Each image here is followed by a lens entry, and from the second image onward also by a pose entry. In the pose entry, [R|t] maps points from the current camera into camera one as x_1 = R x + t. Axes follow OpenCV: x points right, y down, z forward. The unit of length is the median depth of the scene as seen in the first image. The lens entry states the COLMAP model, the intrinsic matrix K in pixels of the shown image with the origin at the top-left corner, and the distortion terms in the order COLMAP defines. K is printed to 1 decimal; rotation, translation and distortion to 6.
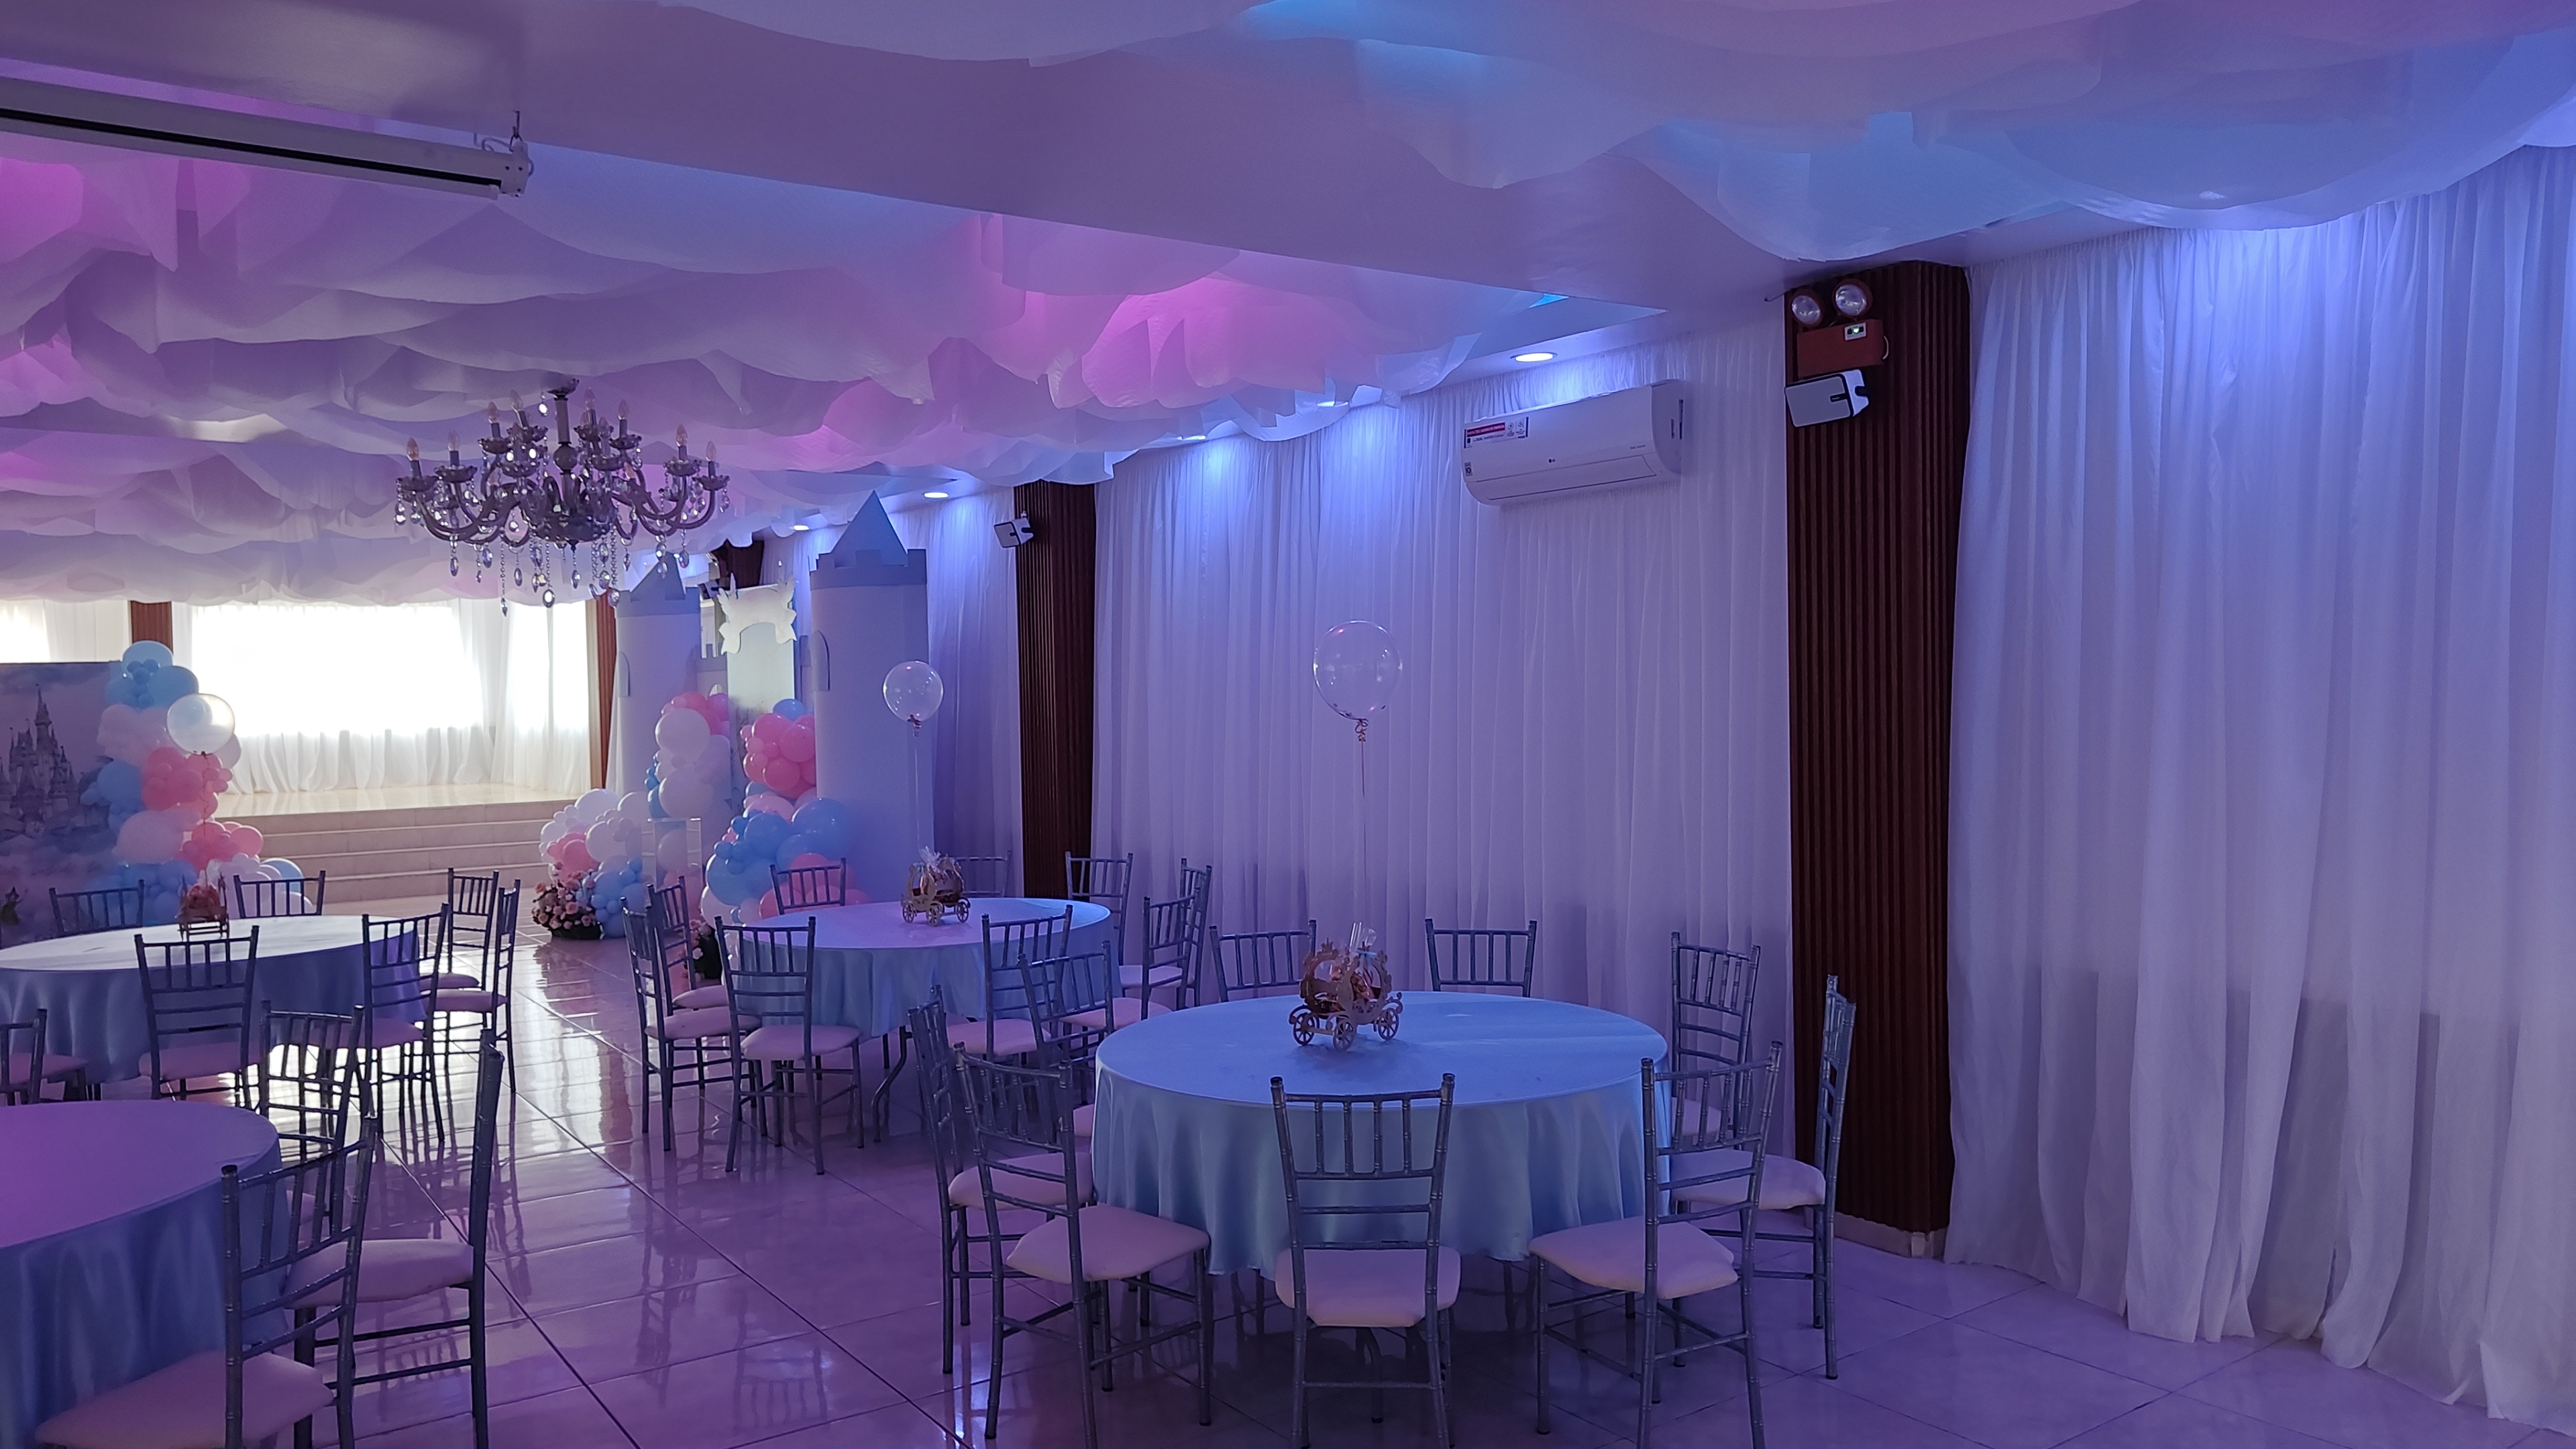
lens RADIAL K [[1791.0, 0, 1288.0], [0, 1791.0, 724.5], [0, 0, 1]] dist [0.012158, 0.003519]
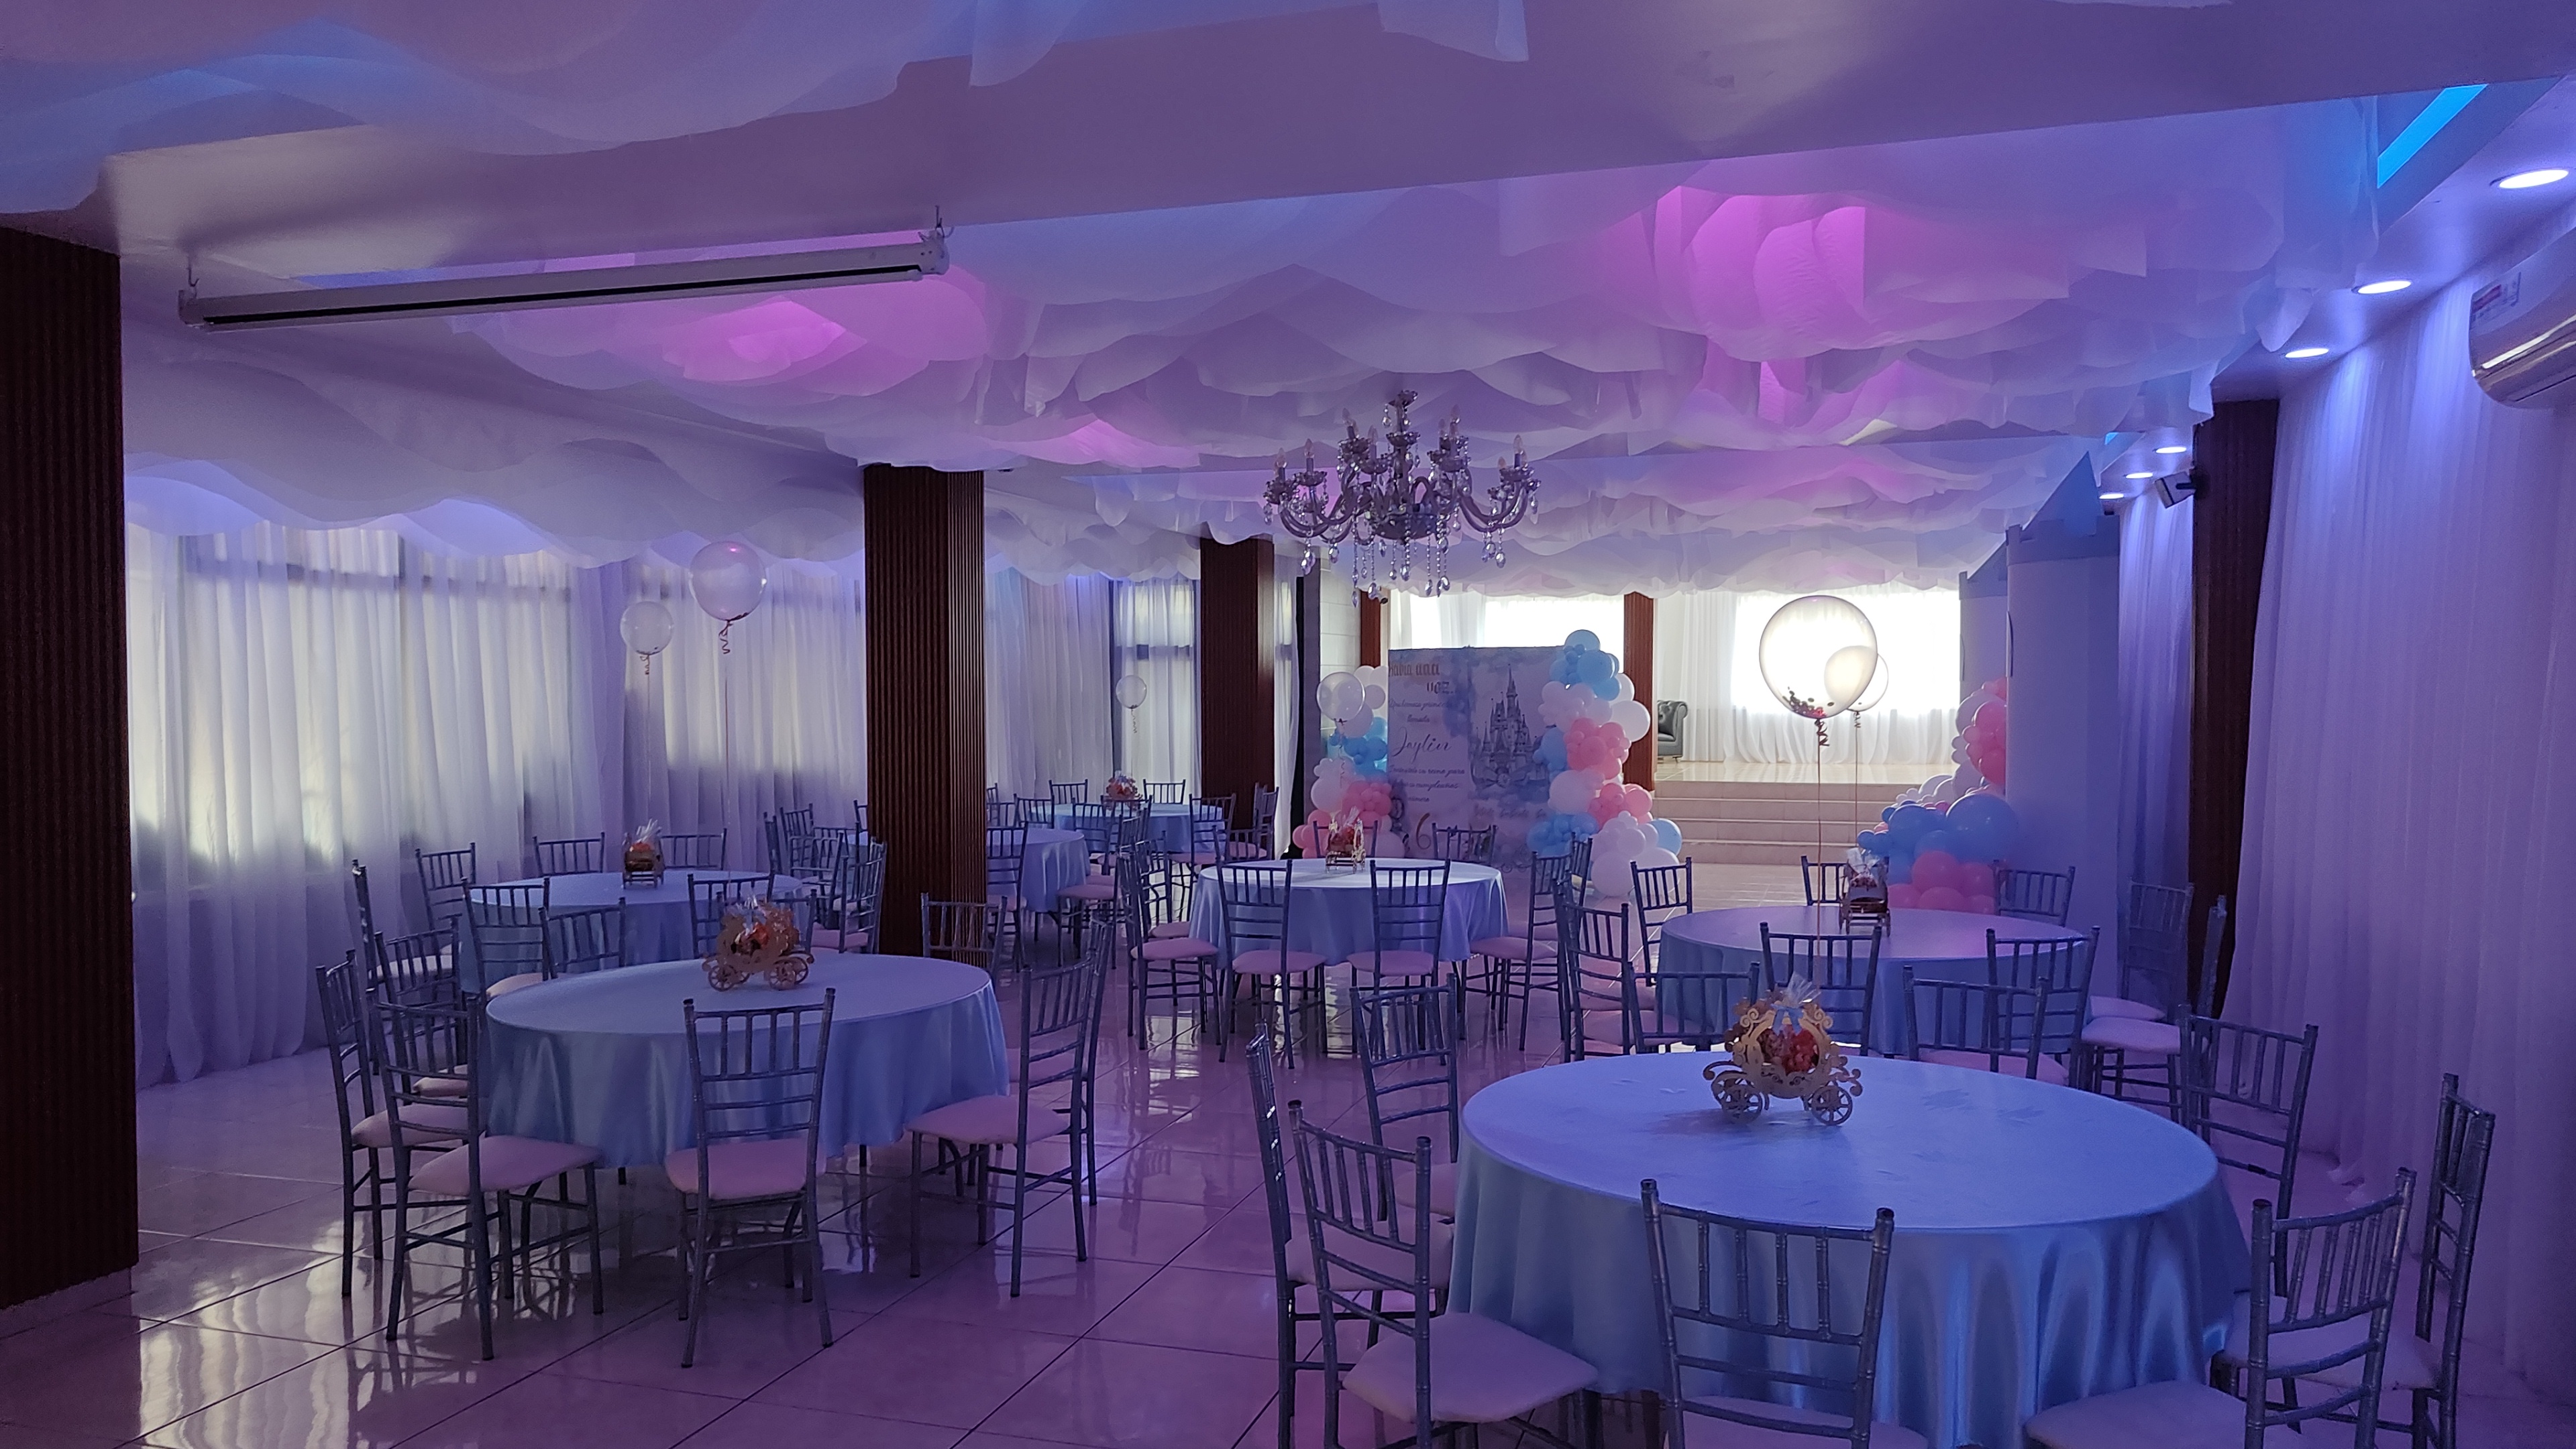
lens RADIAL K [[1791.0, 0, 1288.0], [0, 1791.0, 724.5], [0, 0, 1]] dist [0.012158, 0.003519]
pose [[0.608952, 0.034060, -0.792476, 0.198792], [-0.026675, 0.999392, 0.022455, -0.004450], [0.792758, 0.007466, 0.609490, 0.121252]]
